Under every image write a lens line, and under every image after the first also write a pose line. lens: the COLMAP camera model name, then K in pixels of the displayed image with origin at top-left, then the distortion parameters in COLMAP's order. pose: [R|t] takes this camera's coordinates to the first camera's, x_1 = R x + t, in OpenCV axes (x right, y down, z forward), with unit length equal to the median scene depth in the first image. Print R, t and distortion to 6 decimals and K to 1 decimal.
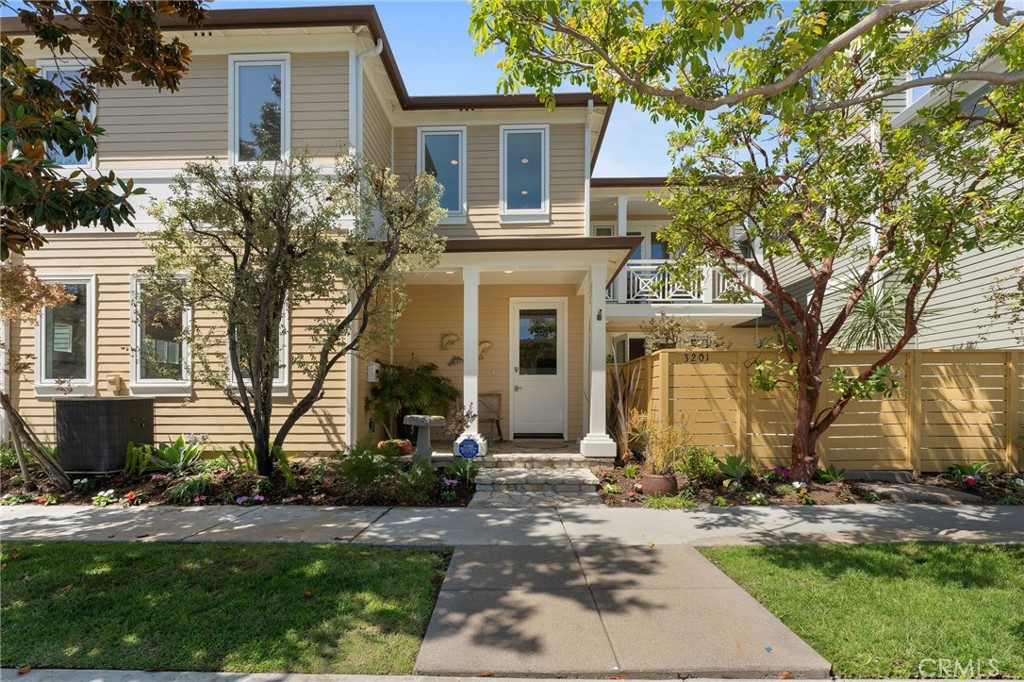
lens RADIAL K [[410.5, 0, 512.1], [0, 410.5, 286.9], [0, 0, 1]] dist [0.002063, -0.000133]
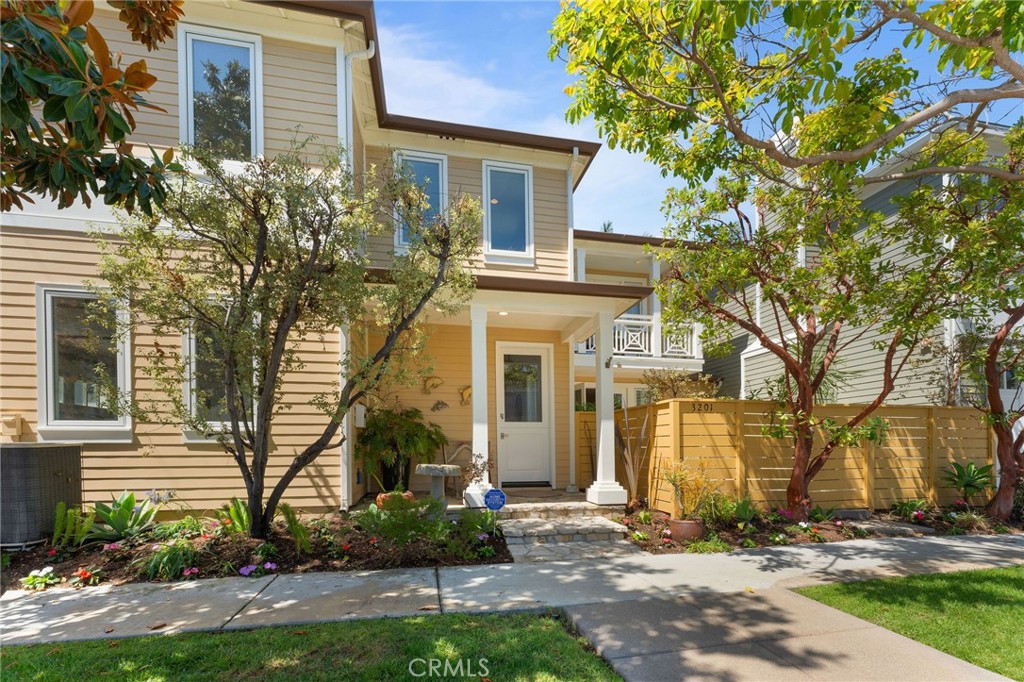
lens RADIAL K [[411.5, 0, 509.5], [0, 411.5, 342.4], [0, 0, 1]] dist [0.000370, 0.000655]
pose [[0.976961, 0.053282, 0.206661, -0.264012], [-0.057066, 0.998293, 0.012390, 0.022743], [-0.205648, -0.023898, 0.978334, 0.083080]]
